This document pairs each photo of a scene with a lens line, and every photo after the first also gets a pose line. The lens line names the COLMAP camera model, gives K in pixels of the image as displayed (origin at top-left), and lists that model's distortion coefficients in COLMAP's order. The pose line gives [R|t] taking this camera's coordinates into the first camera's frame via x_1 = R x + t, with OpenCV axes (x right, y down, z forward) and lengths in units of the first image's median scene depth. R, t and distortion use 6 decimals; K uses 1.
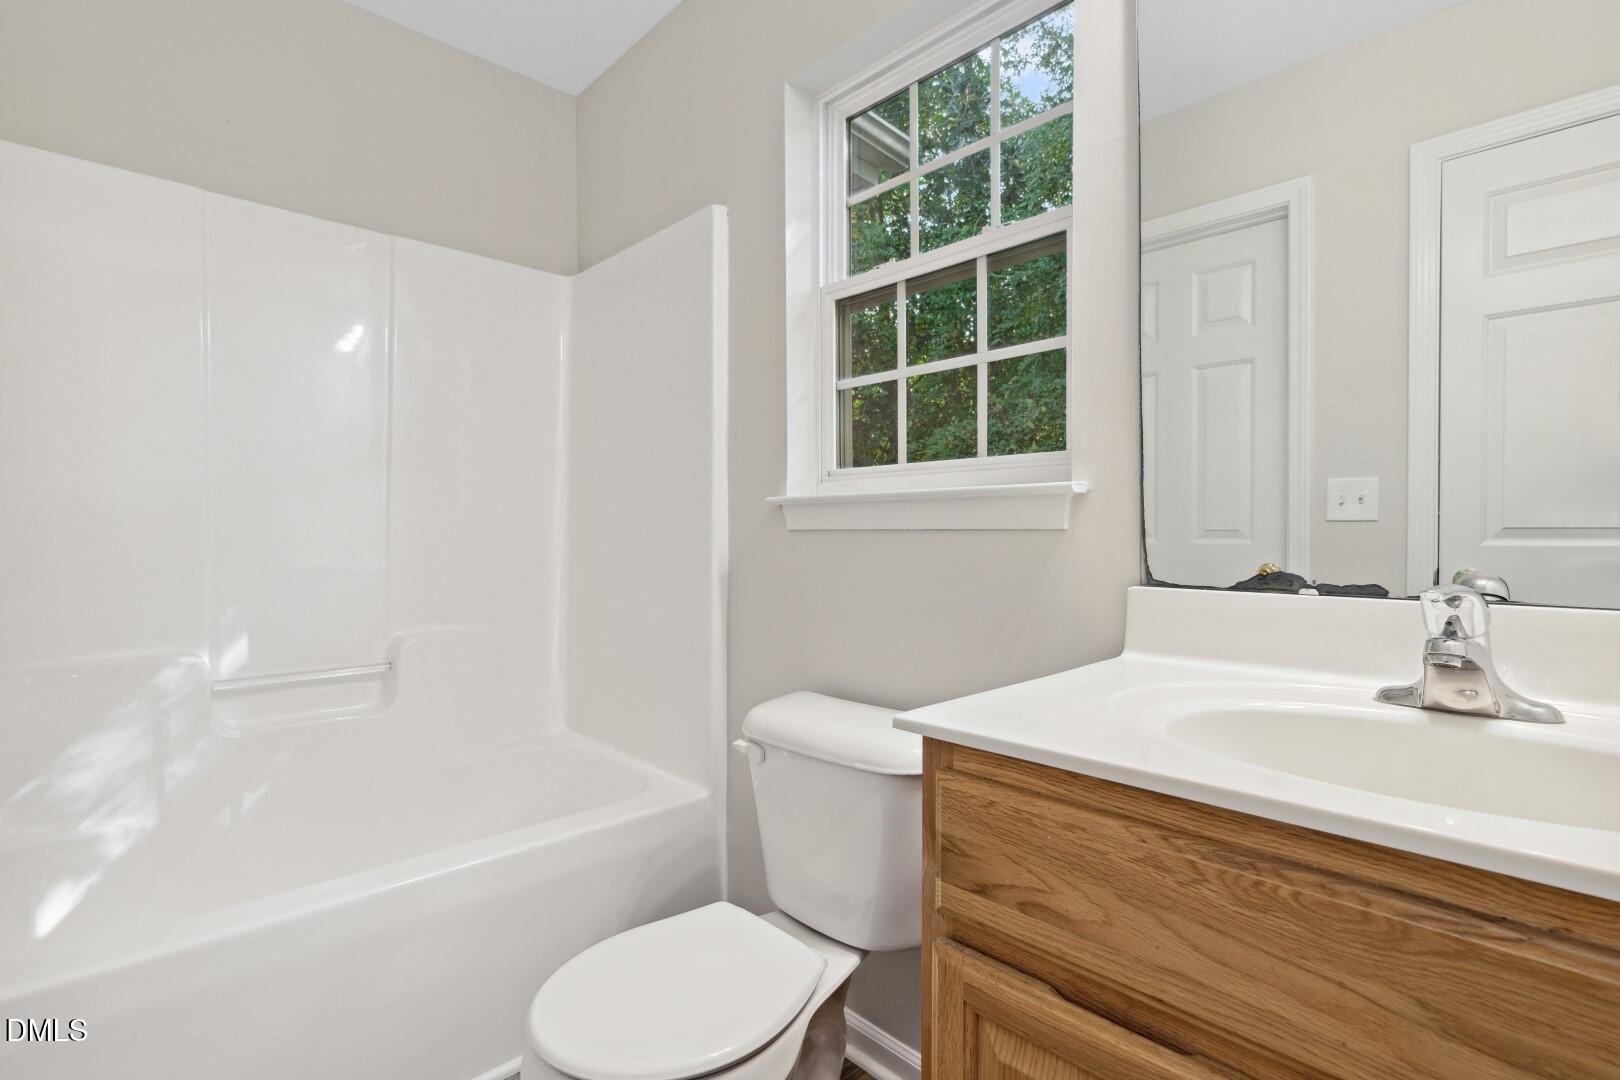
lens RADIAL K [[749.3, 0, 815.6], [0, 749.3, 527.0], [0, 0, 1]] dist [-0.001125, 0.000557]
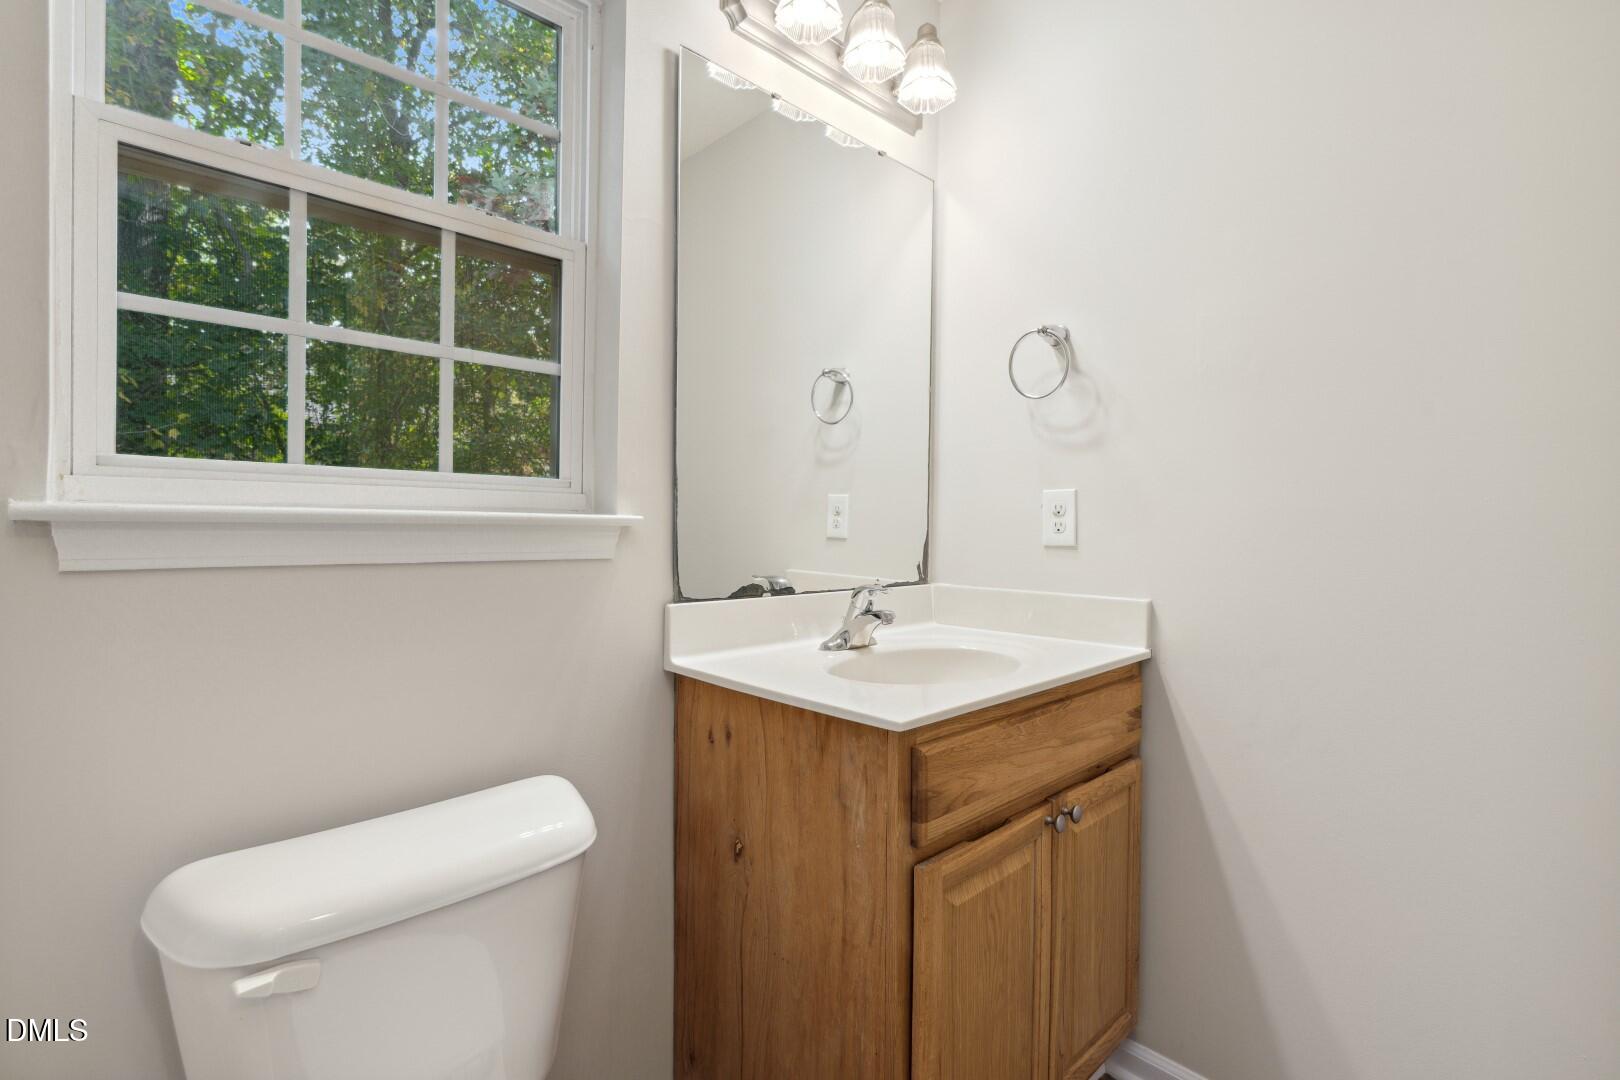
lens RADIAL K [[749.3, 0, 815.6], [0, 749.3, 527.0], [0, 0, 1]] dist [-0.001125, 0.000557]
pose [[0.012933, -0.006287, 0.999897, -0.797351], [-0.018582, 0.999806, 0.006526, -0.059521], [-0.999744, -0.018664, 0.012814, 0.766148]]
